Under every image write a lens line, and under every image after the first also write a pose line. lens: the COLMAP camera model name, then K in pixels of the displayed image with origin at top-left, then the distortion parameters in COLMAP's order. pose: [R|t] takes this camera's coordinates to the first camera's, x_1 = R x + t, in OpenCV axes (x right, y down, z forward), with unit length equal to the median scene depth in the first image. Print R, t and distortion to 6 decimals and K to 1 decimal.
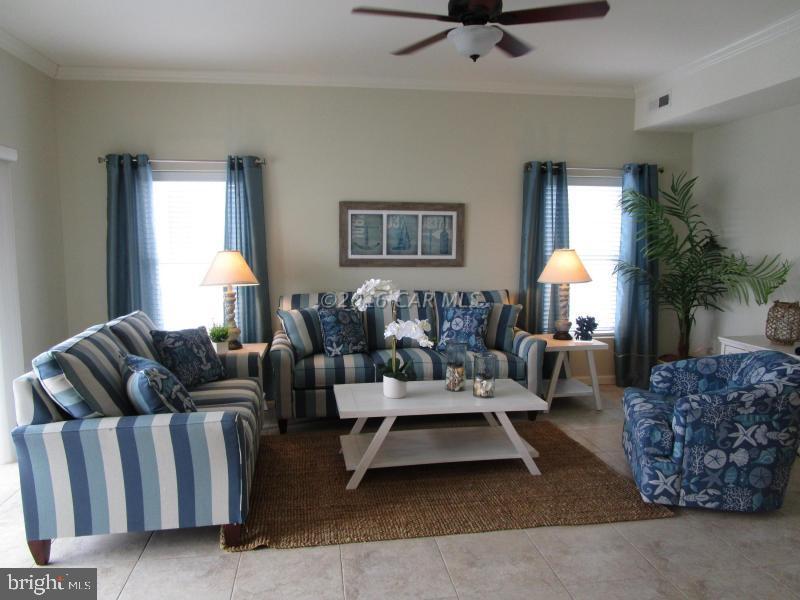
lens RADIAL K [[570.1, 0, 396.2], [0, 570.1, 300.9], [0, 0, 1]] dist [-0.018176, 0.004838]
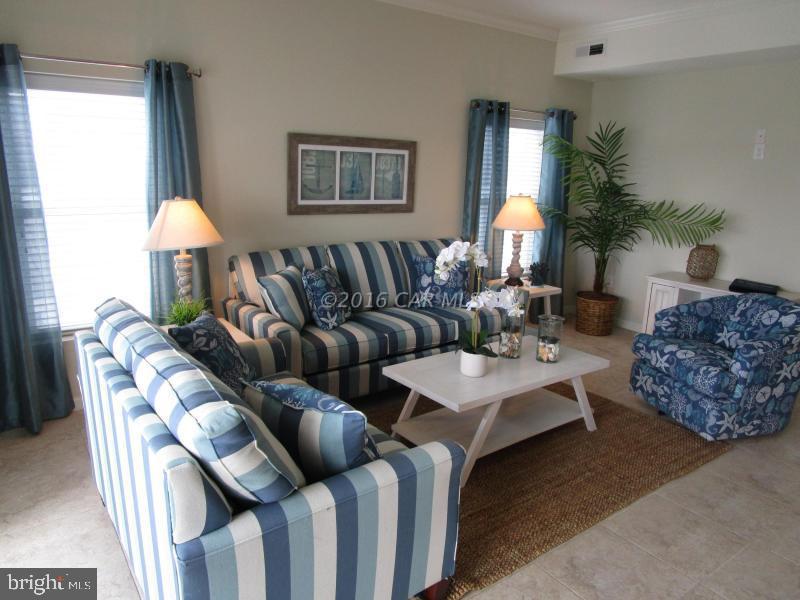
lens RADIAL K [[570.1, 0, 398.2], [0, 570.1, 298.1], [0, 0, 1]] dist [-0.018176, 0.004838]
pose [[0.888459, -0.079756, 0.451972, -0.361955], [0.021228, 0.990872, 0.133123, -0.050563], [-0.458464, -0.108680, 0.882043, 0.209863]]
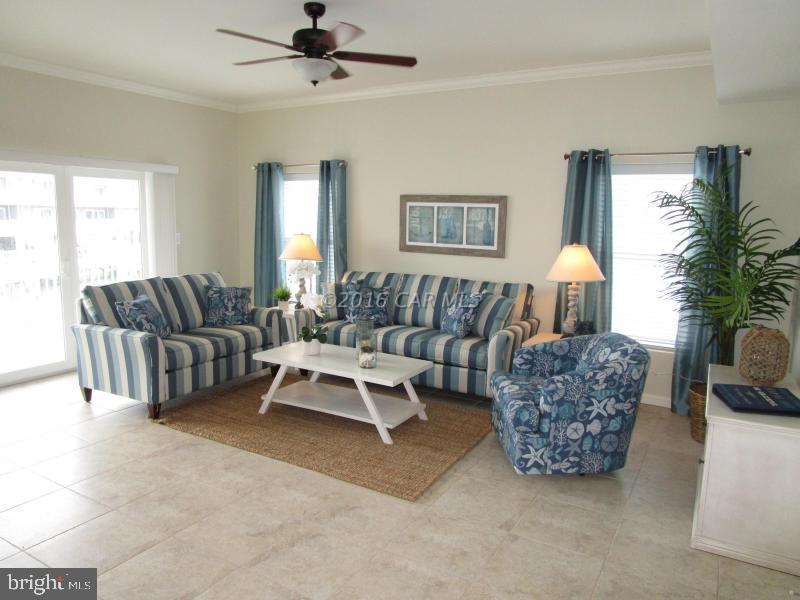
lens RADIAL K [[570.1, 0, 395.8], [0, 570.1, 300.8], [0, 0, 1]] dist [-0.018176, 0.004838]
pose [[0.782601, 0.106565, -0.613334, 0.662850], [-0.089893, 0.994258, 0.058048, -0.028702], [0.615999, 0.009705, 0.787687, 0.087773]]
